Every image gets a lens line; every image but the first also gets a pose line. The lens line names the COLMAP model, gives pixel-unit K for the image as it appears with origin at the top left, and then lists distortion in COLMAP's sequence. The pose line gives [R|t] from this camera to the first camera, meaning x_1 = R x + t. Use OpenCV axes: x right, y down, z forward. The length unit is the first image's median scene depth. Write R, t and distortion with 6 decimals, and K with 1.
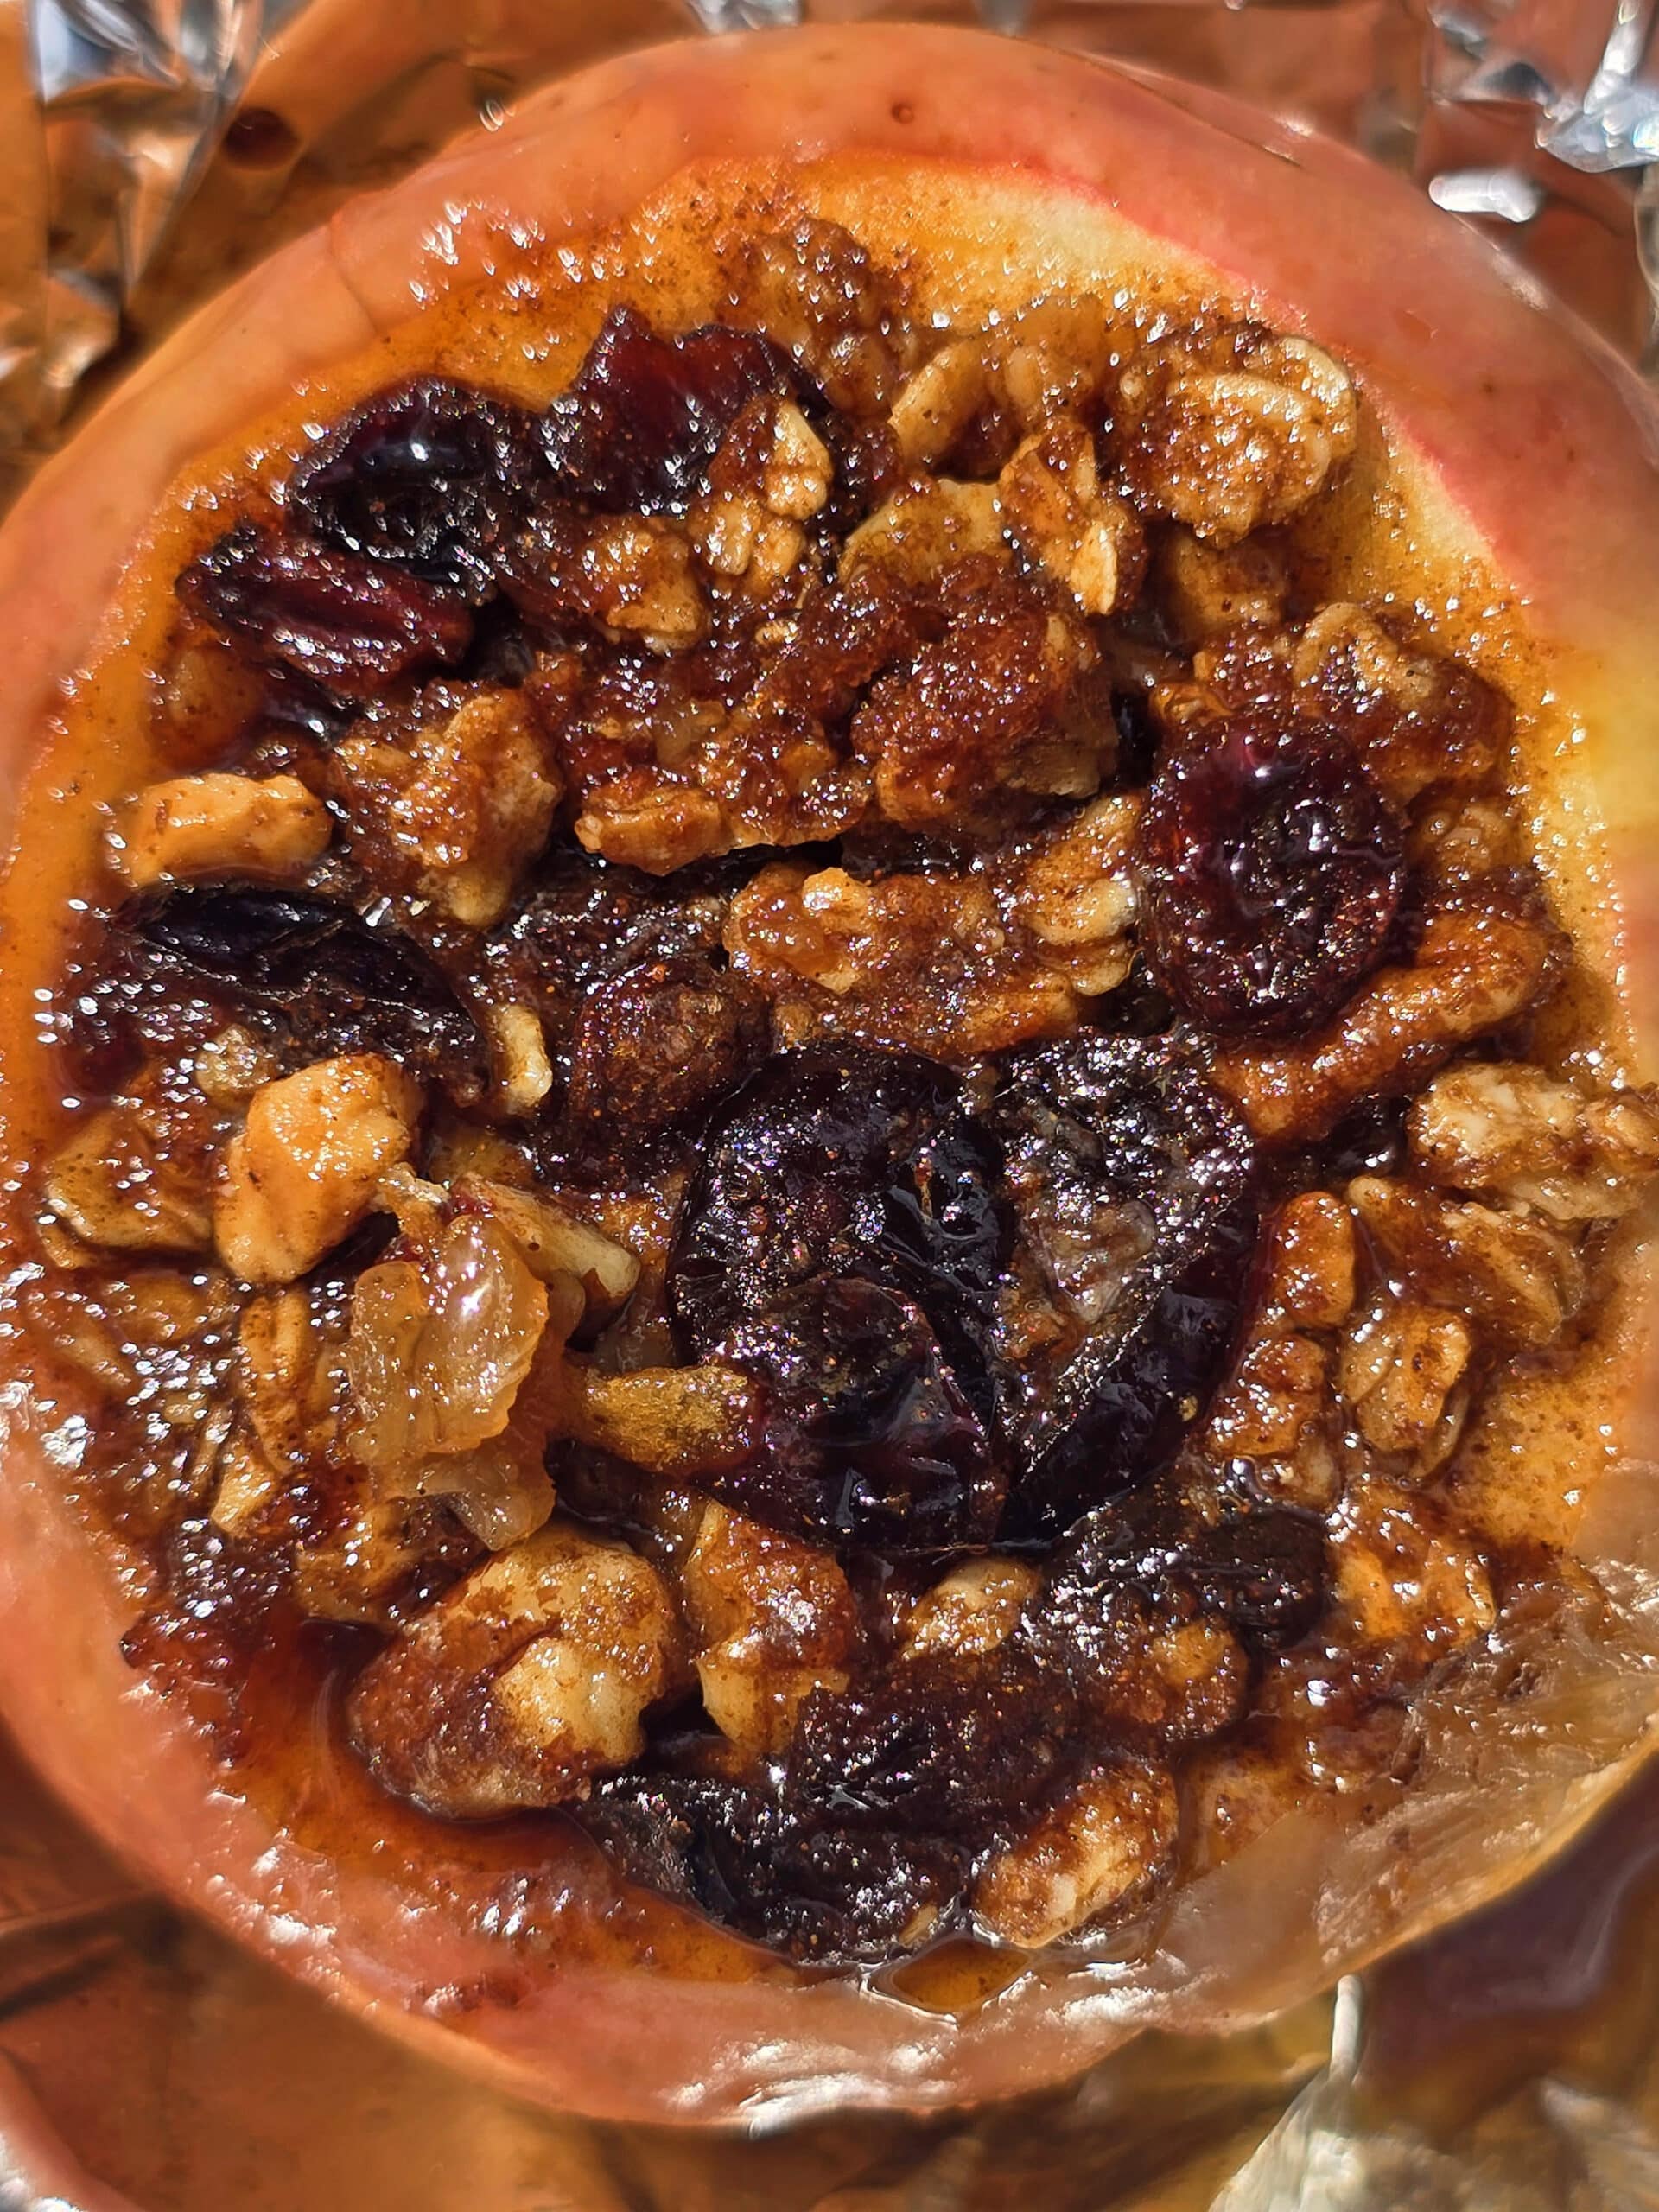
lens RADIAL K [[1559.4, 0, 829.5], [0, 1559.4, 1106.0], [0, 0, 1]] dist [0.043257, -0.021412]
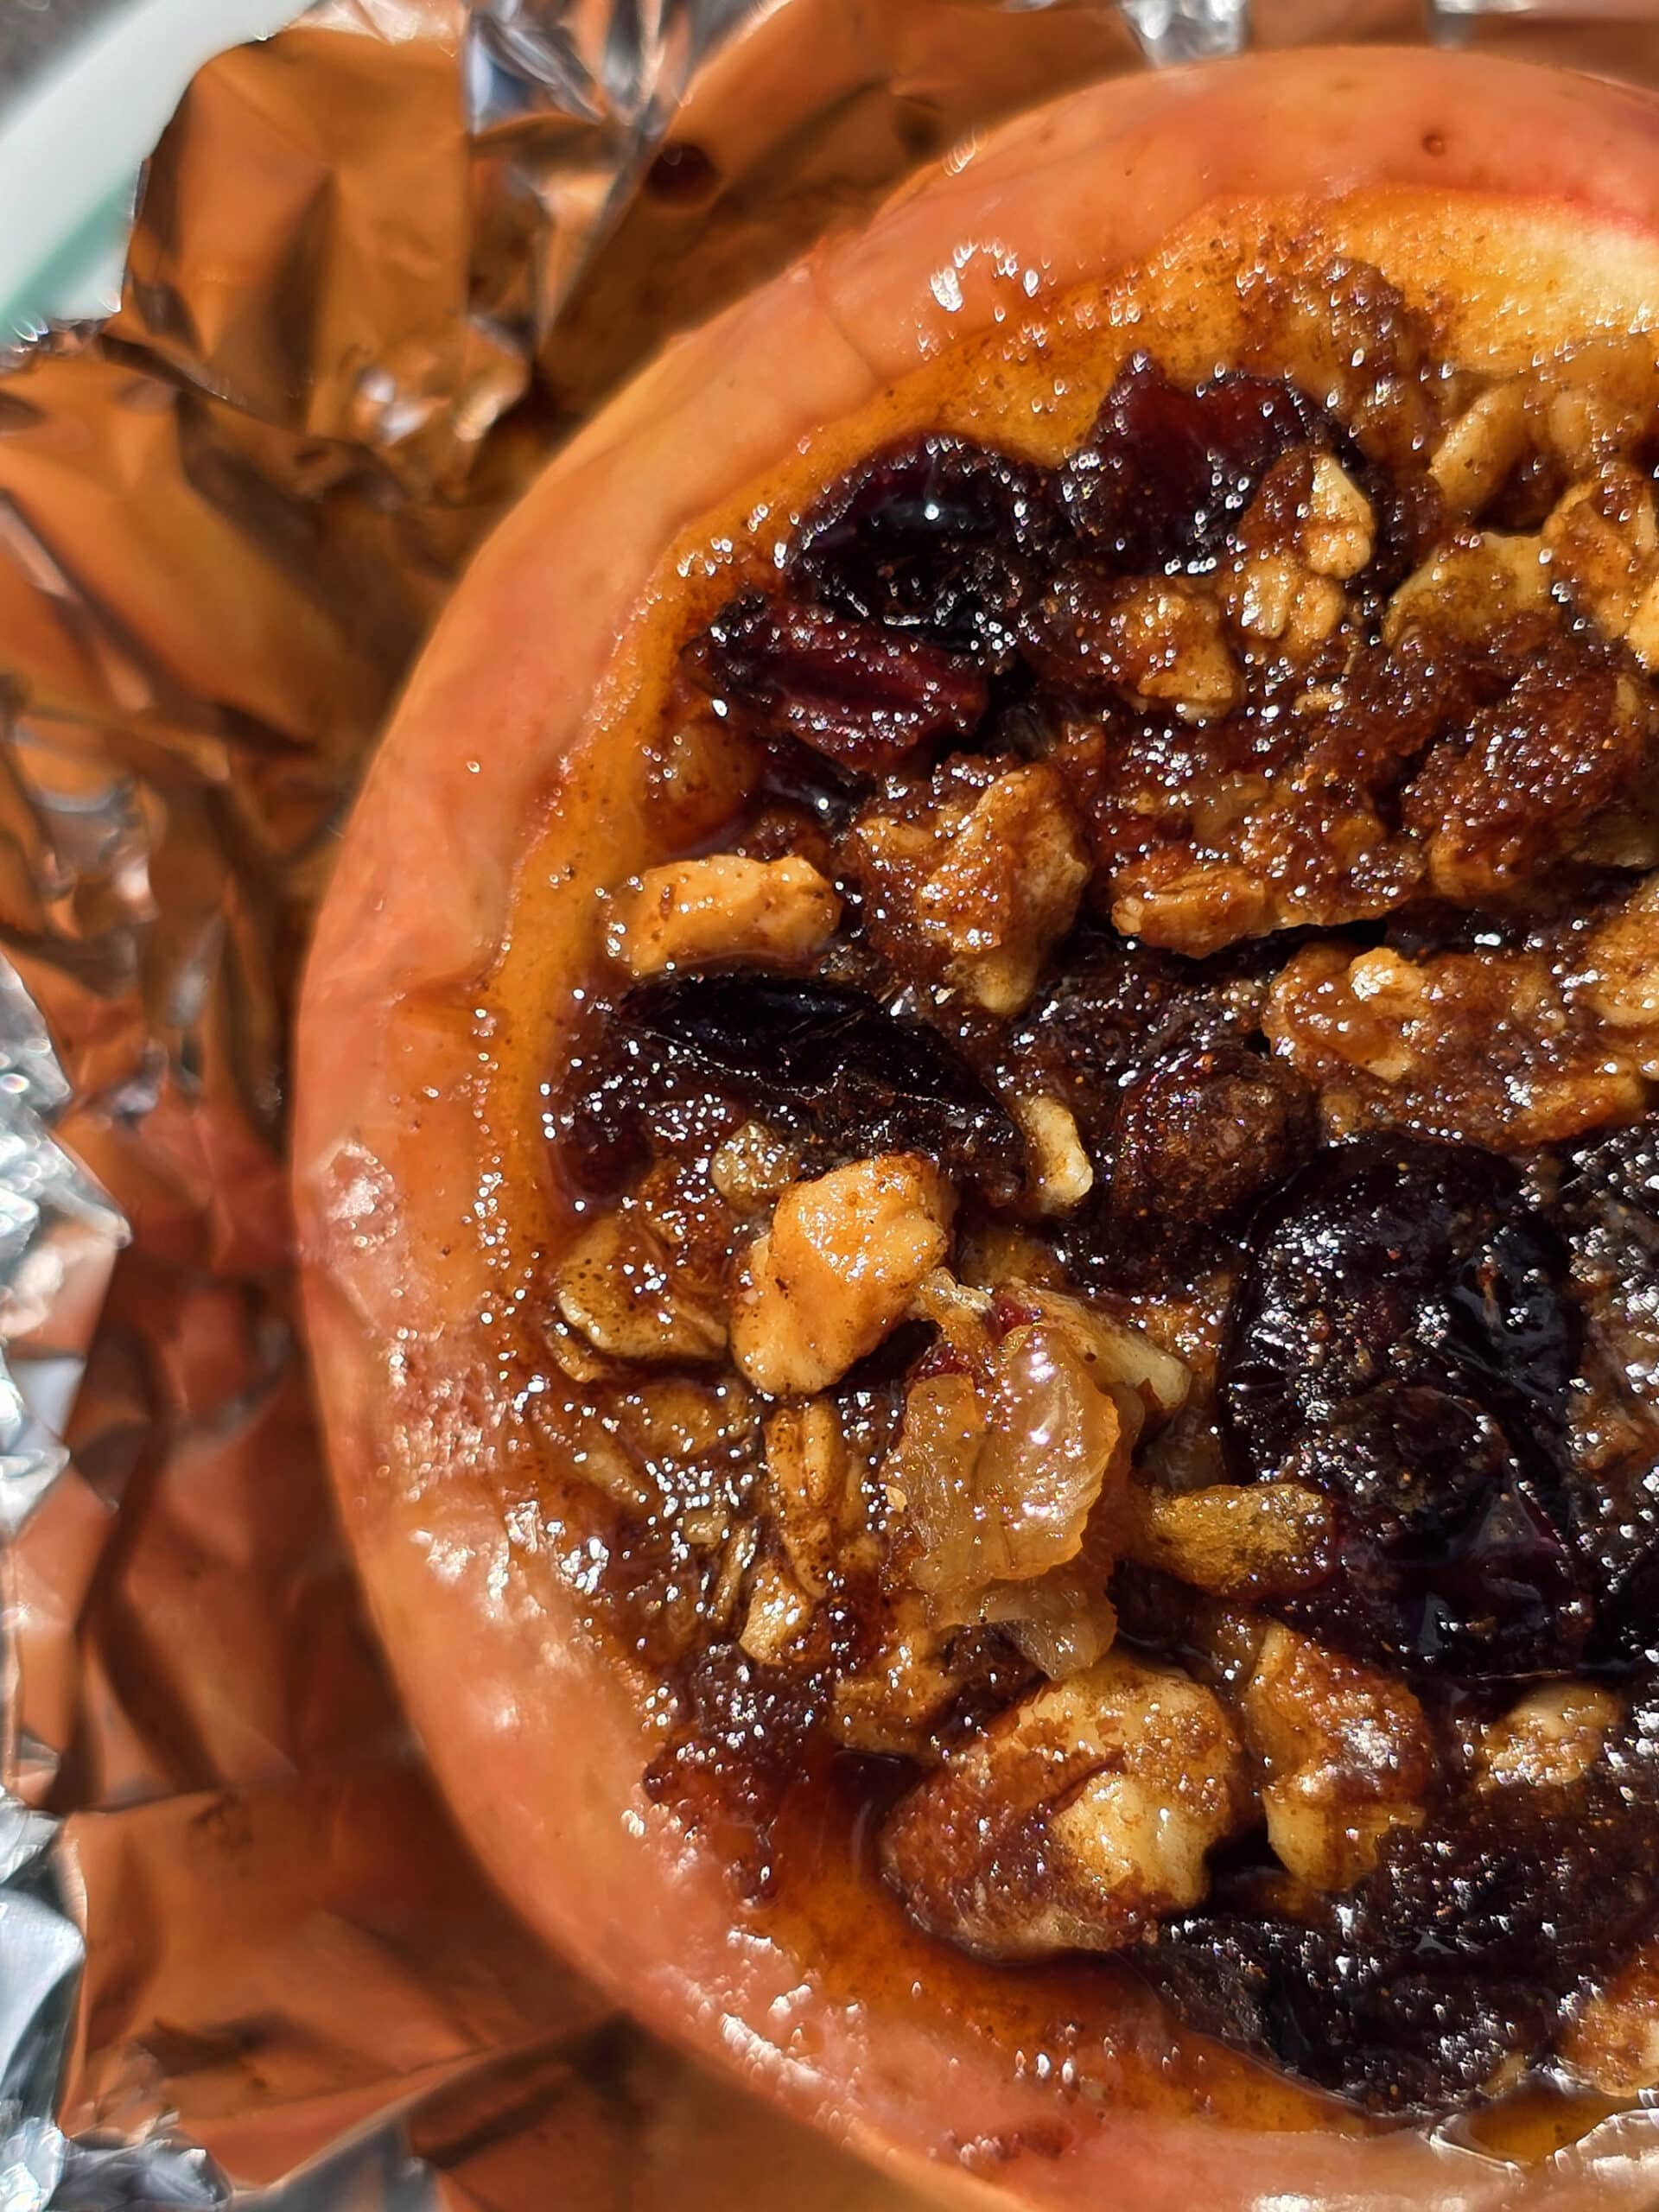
lens RADIAL K [[1559.4, 0, 829.5], [0, 1559.4, 1106.0], [0, 0, 1]] dist [0.043257, -0.021412]
pose [[0.999922, -0.010138, 0.007355, -0.340675], [0.010099, 0.999935, 0.005233, -0.065989], [-0.007408, -0.005158, 0.999959, 0.056999]]
